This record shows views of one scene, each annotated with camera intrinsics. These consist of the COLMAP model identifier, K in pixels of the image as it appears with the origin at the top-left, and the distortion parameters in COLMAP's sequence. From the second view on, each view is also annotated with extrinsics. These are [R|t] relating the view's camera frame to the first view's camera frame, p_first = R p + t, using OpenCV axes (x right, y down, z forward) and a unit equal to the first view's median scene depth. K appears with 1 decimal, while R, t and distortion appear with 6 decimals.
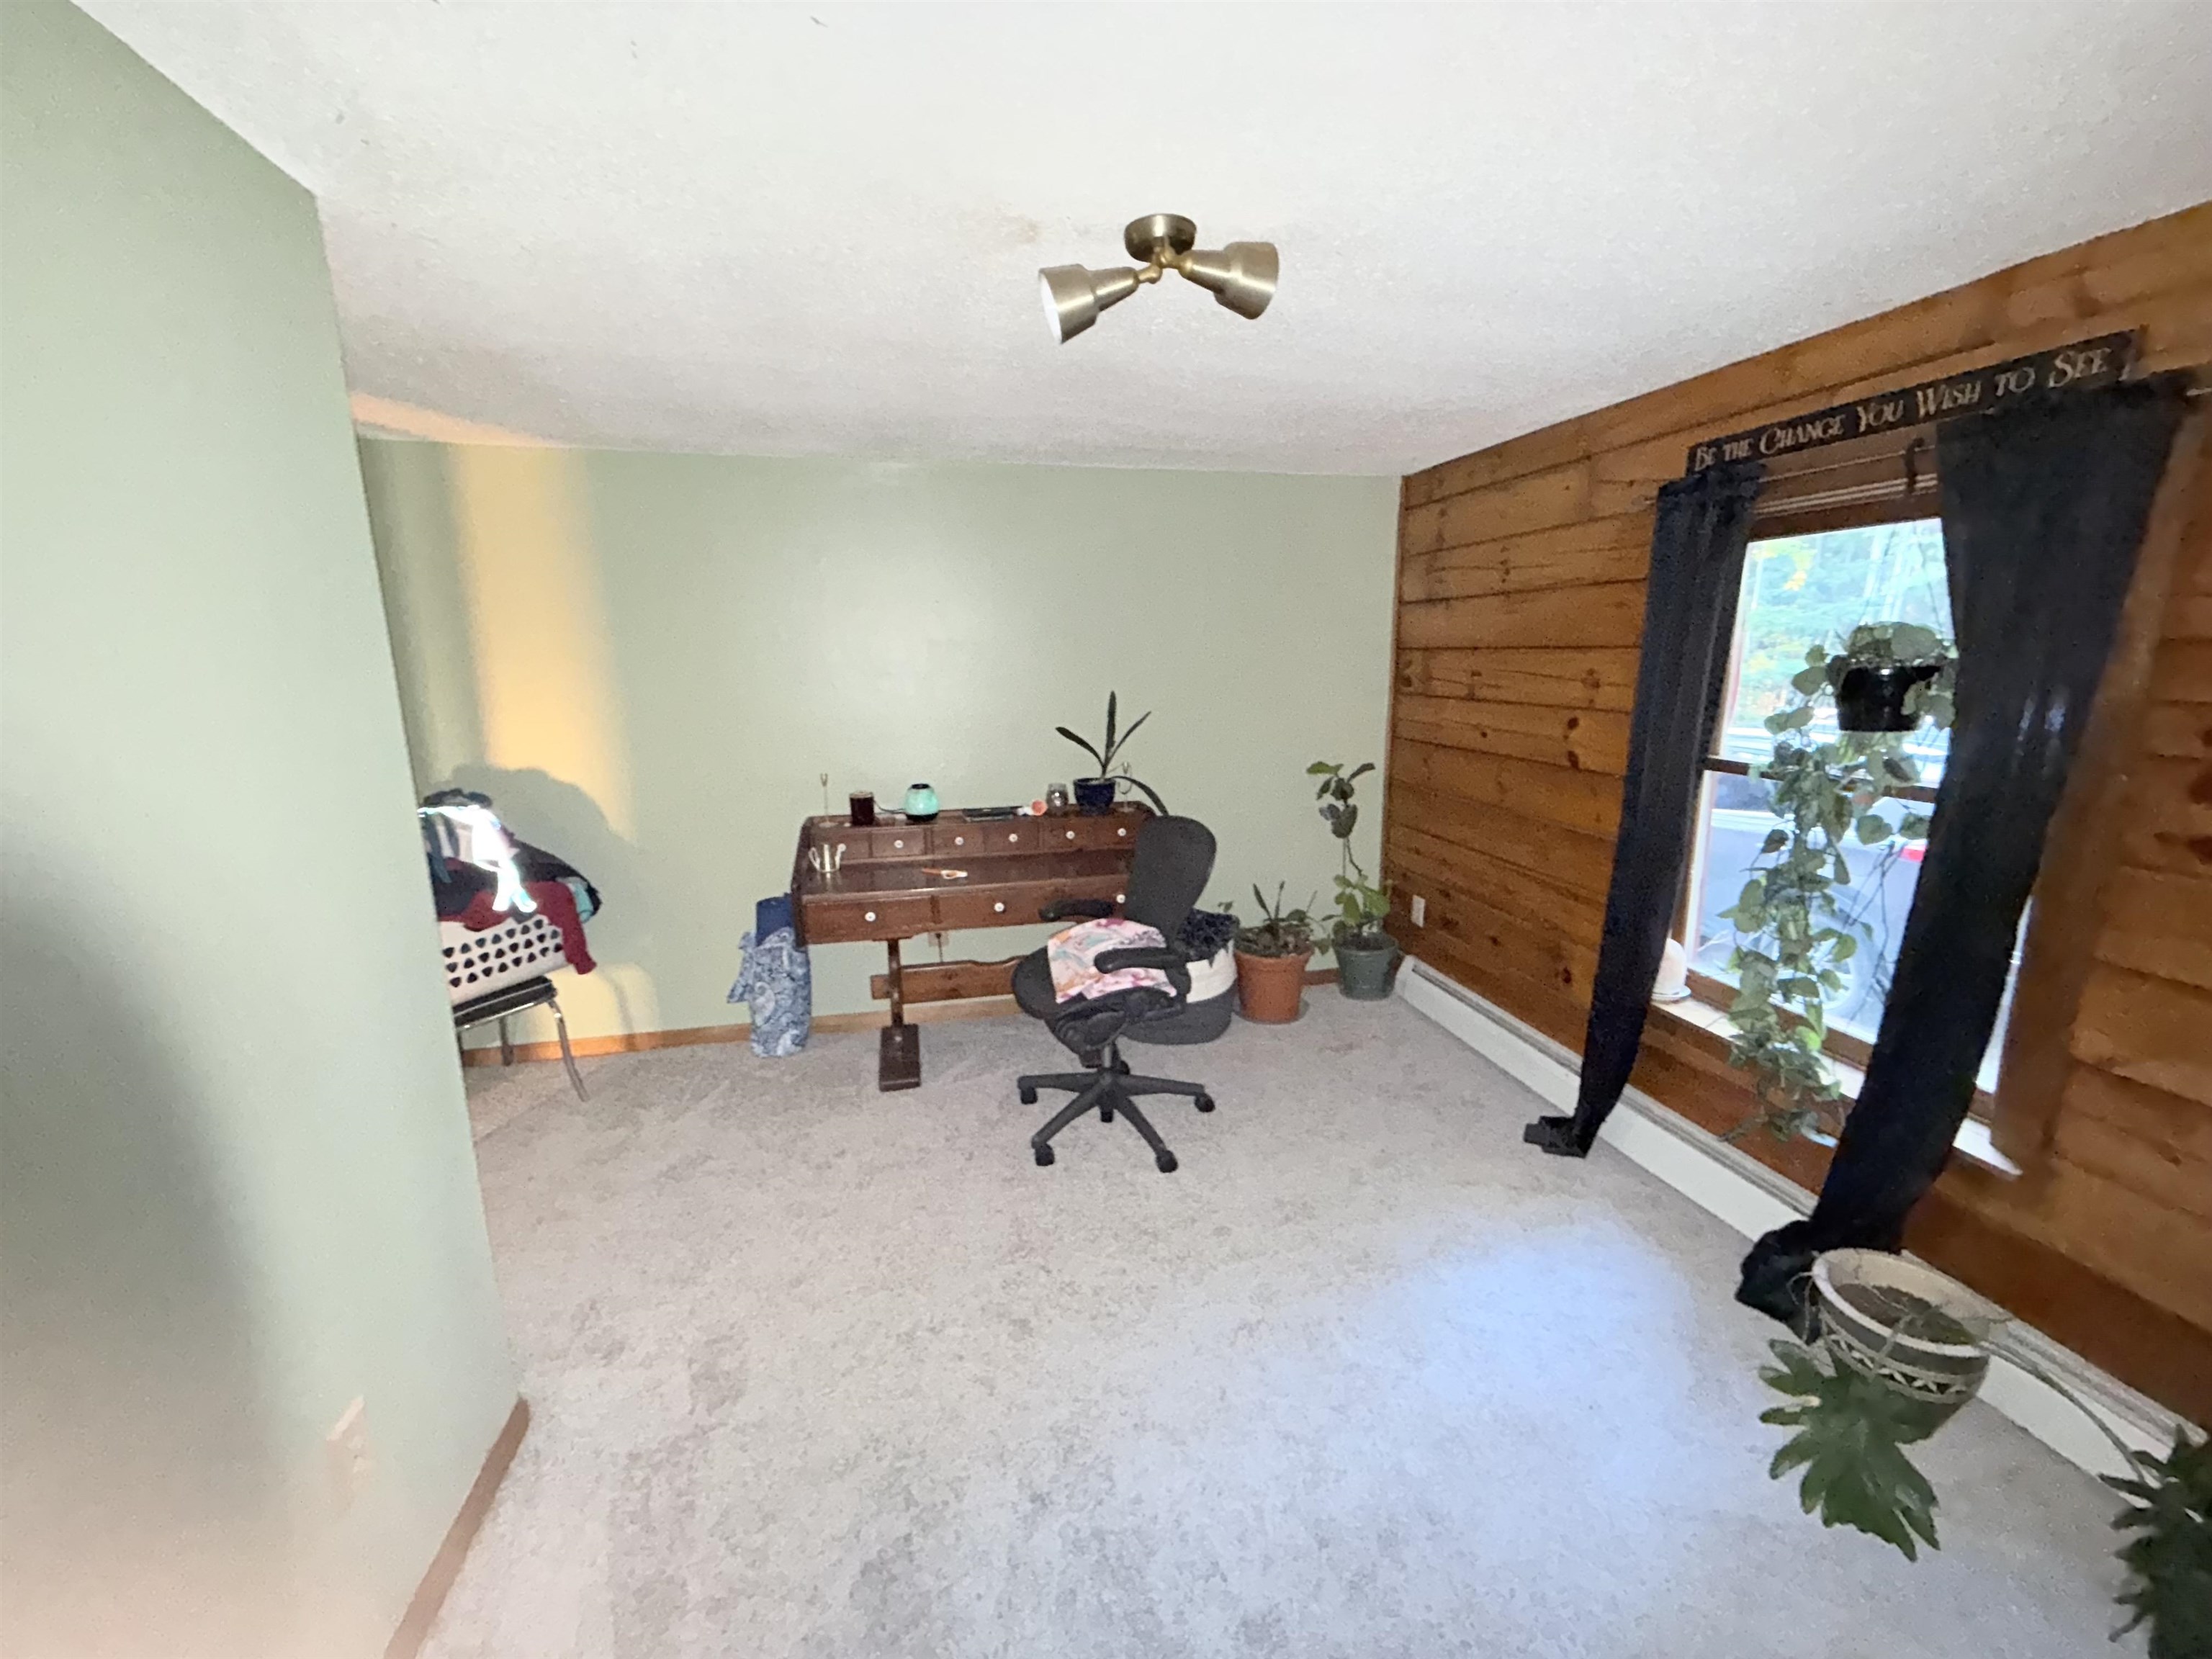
lens RADIAL K [[889.5, 0, 1106.0], [0, 889.5, 829.5], [0, 0, 1]] dist [0.001036, 0.000209]
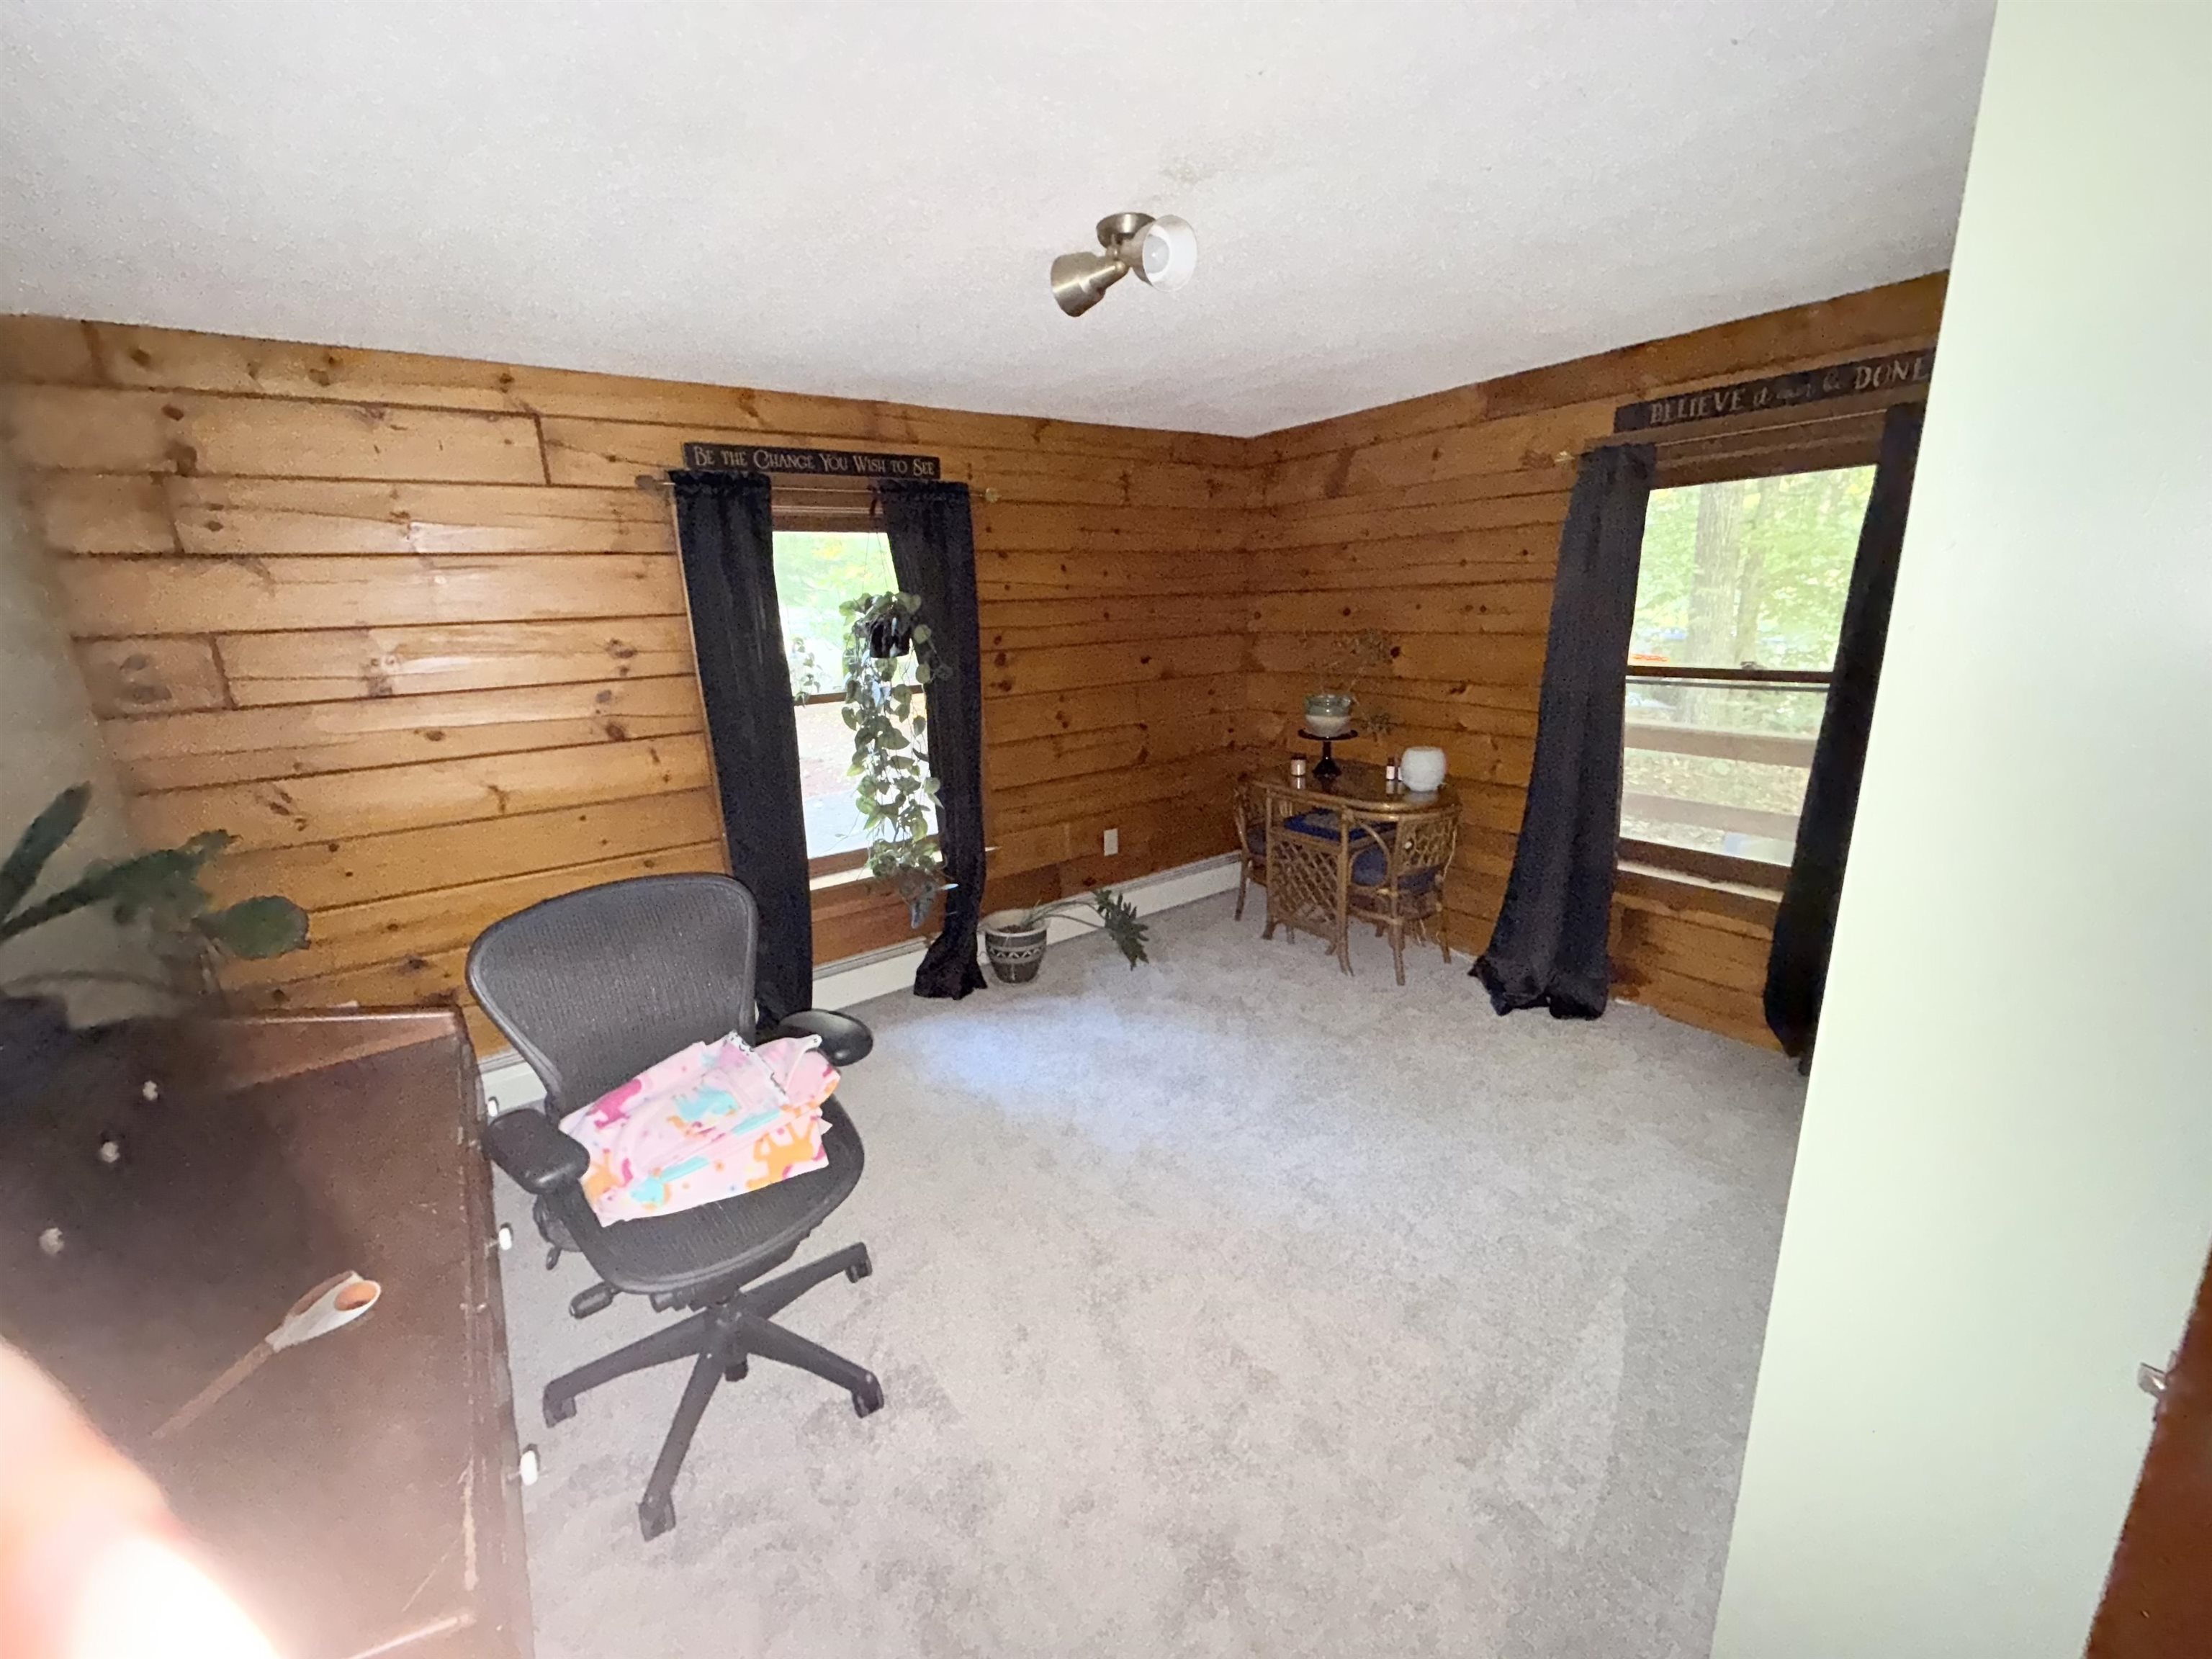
lens RADIAL K [[889.5, 0, 1106.0], [0, 889.5, 829.5], [0, 0, 1]] dist [0.001036, 0.000209]
pose [[-0.408768, -0.167915, 0.897058, -0.801631], [0.247017, 0.925884, 0.285870, -0.170815], [-0.878574, 0.338443, -0.336994, 1.200949]]
